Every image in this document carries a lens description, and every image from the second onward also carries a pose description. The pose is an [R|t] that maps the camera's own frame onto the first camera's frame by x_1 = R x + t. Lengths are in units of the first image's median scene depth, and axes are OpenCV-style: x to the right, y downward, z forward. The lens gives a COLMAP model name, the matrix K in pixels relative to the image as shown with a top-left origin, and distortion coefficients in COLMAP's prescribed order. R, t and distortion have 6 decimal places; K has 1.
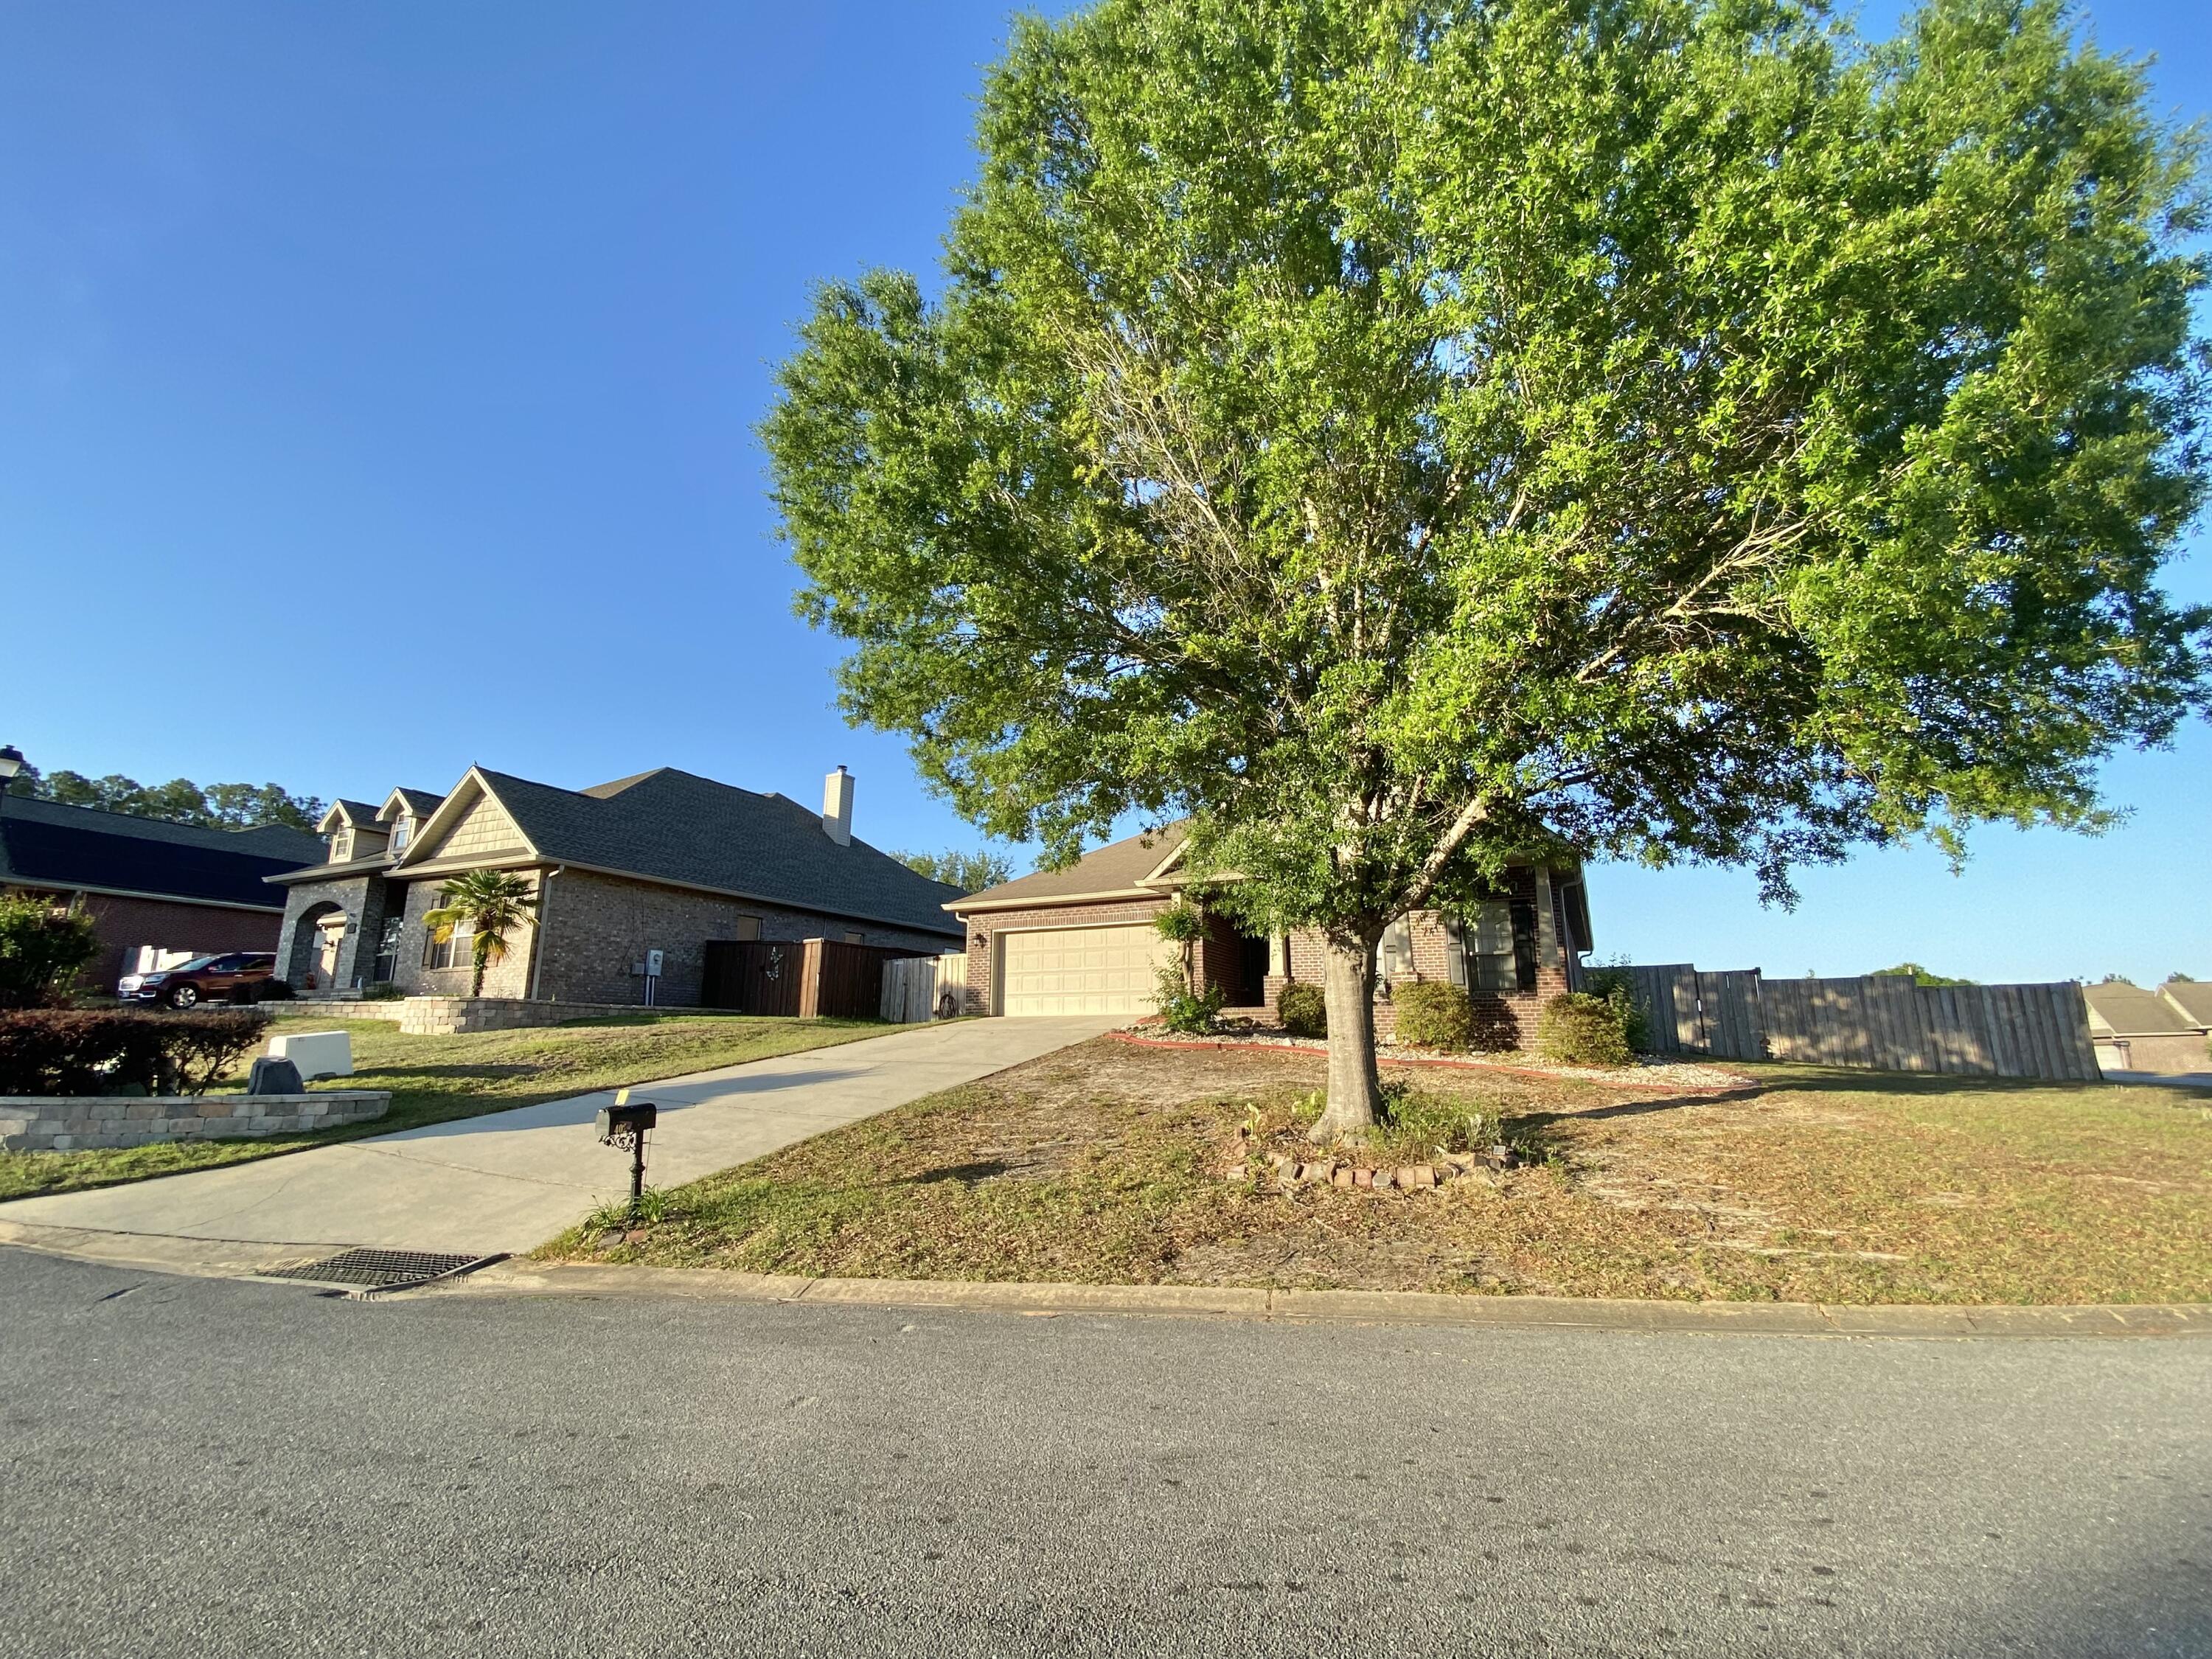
lens RADIAL K [[1017.5, 0, 1132.7], [0, 1017.5, 813.8], [0, 0, 1]] dist [0.018659, -0.021652]
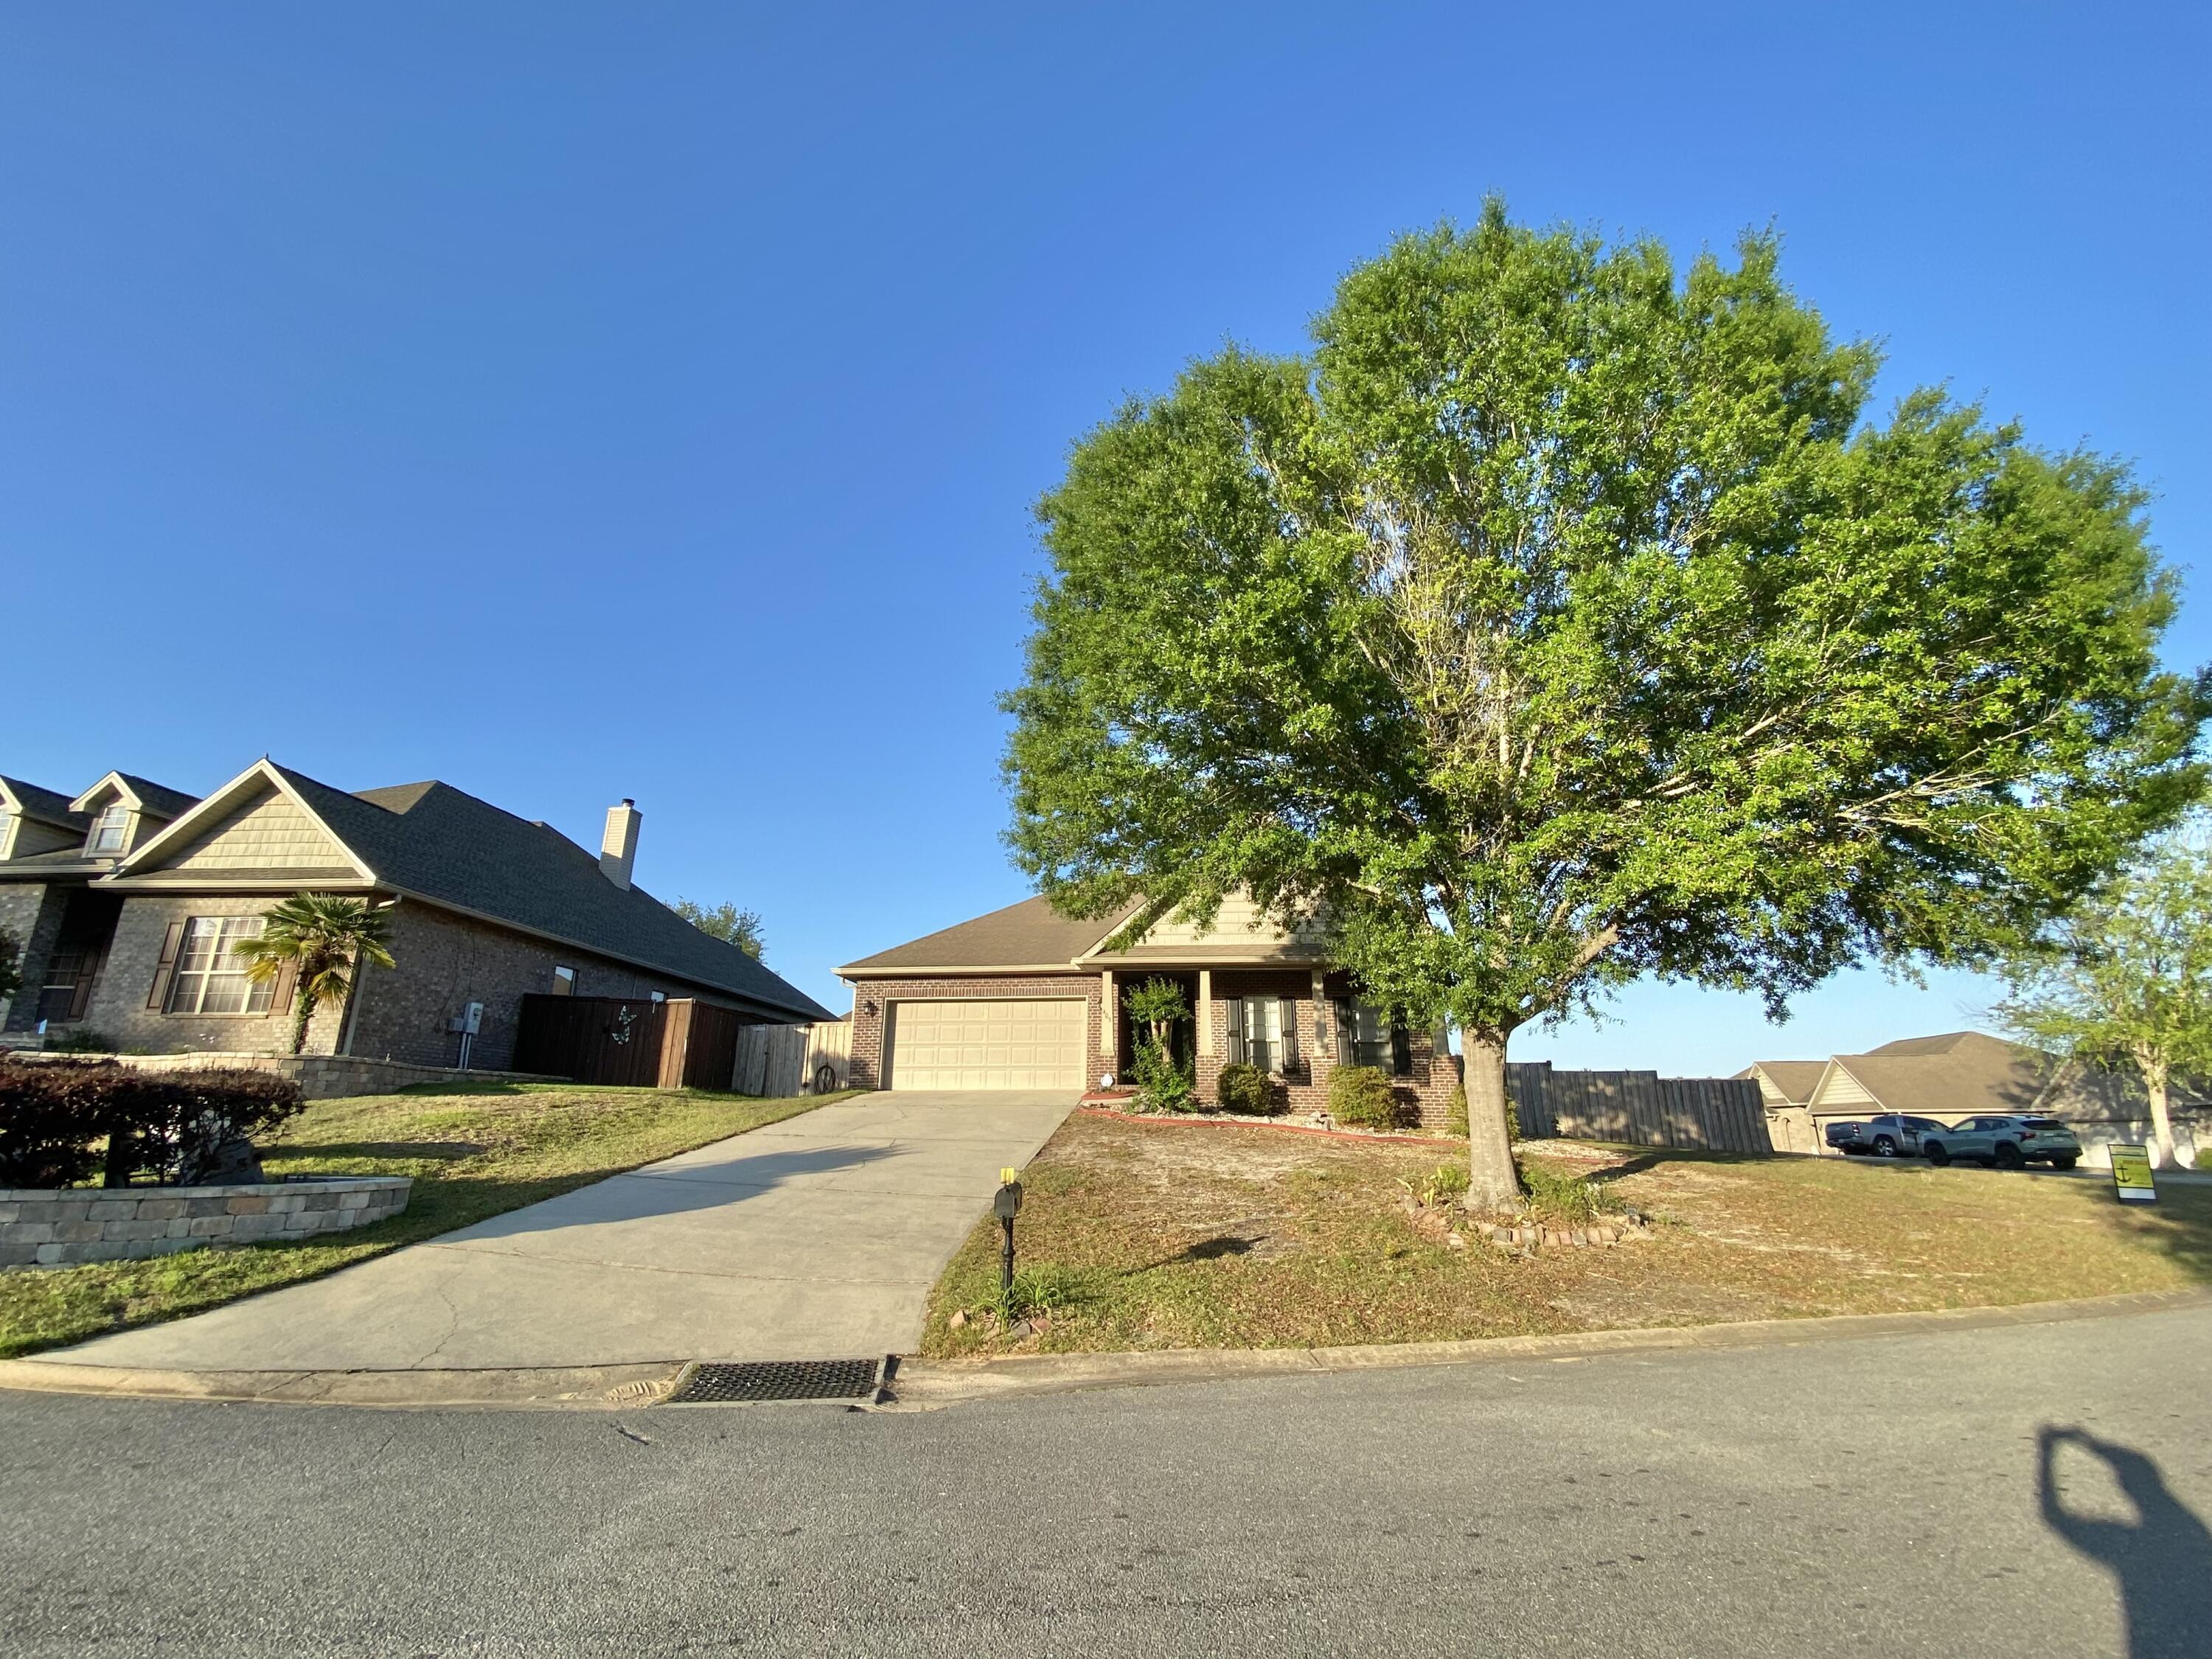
lens RADIAL K [[1017.5, 0, 1132.7], [0, 1017.5, 813.8], [0, 0, 1]] dist [0.018659, -0.021652]
pose [[0.926891, 0.112939, 0.357936, -0.316709], [-0.088070, 0.992473, -0.085093, 0.004137], [-0.364853, 0.047348, 0.929861, 0.020462]]
